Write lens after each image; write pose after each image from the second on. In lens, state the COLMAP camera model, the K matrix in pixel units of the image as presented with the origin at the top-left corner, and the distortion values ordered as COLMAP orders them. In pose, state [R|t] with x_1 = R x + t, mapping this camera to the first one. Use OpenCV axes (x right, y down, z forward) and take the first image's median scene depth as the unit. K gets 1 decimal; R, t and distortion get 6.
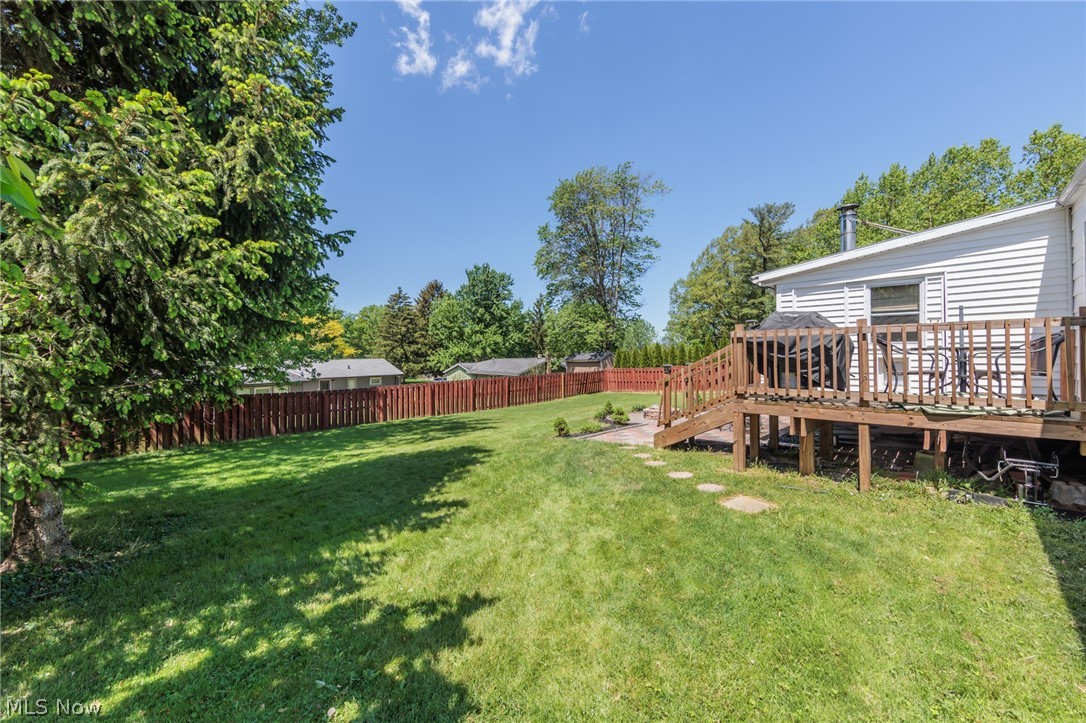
lens RADIAL K [[426.3, 0, 546.8], [0, 426.3, 353.7], [0, 0, 1]] dist [-0.000657, 0.000063]
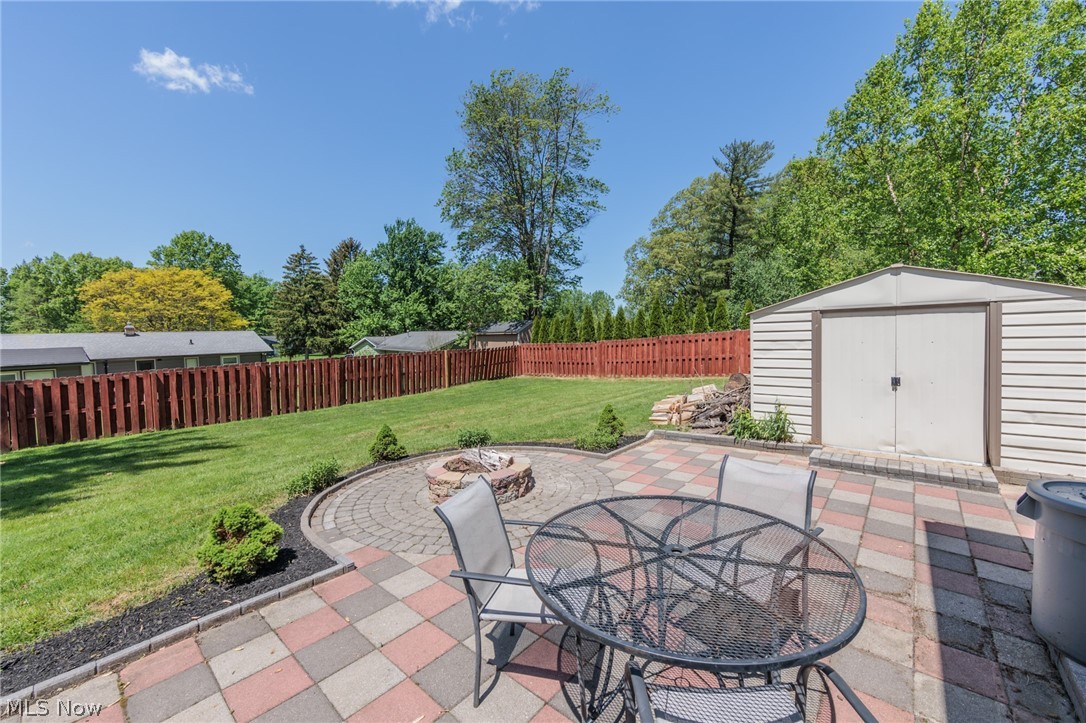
lens RADIAL K [[428.3, 0, 542.8], [0, 428.3, 355.3], [0, 0, 1]] dist [-0.001808, -0.000128]
pose [[0.997418, -0.003728, 0.071719, 0.073136], [-0.000826, 0.997990, 0.063362, 0.004983], [-0.071811, -0.063258, 0.995410, 0.162519]]
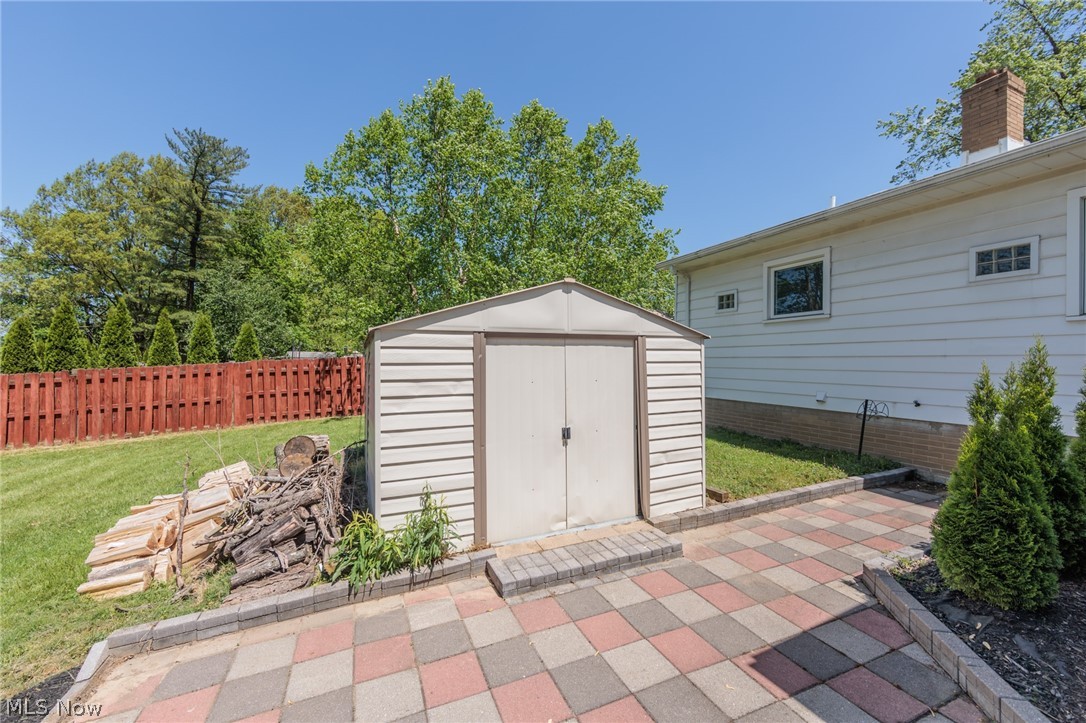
lens RADIAL K [[420.3, 0, 535.5], [0, 420.3, 361.8], [0, 0, 1]] dist [-0.001618, -0.000152]
pose [[0.366616, 0.025130, 0.930033, 0.090417], [-0.023376, 0.999568, -0.017794, 0.006131], [-0.930079, -0.015217, 0.367045, 0.229638]]
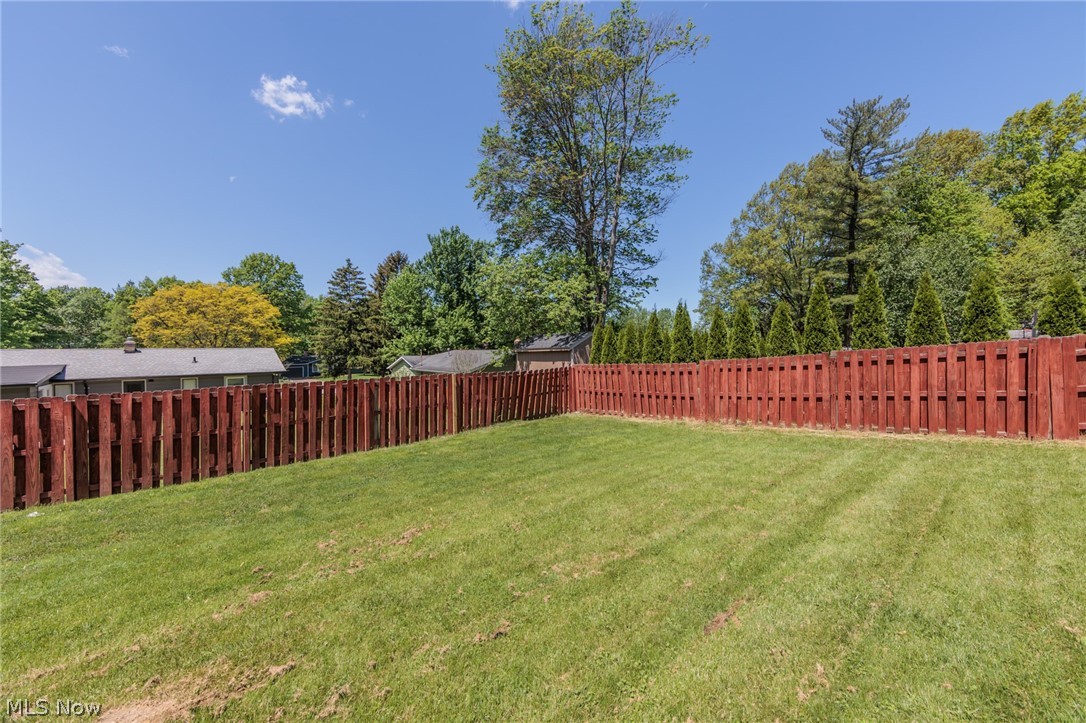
lens RADIAL K [[426.3, 0, 546.8], [0, 426.3, 353.7], [0, 0, 1]] dist [-0.000657, 0.000063]
pose [[0.998242, 0.003959, -0.059141, 0.080250], [-0.003349, 0.999940, 0.010415, 0.010316], [0.059179, -0.010199, 0.998195, 0.300432]]
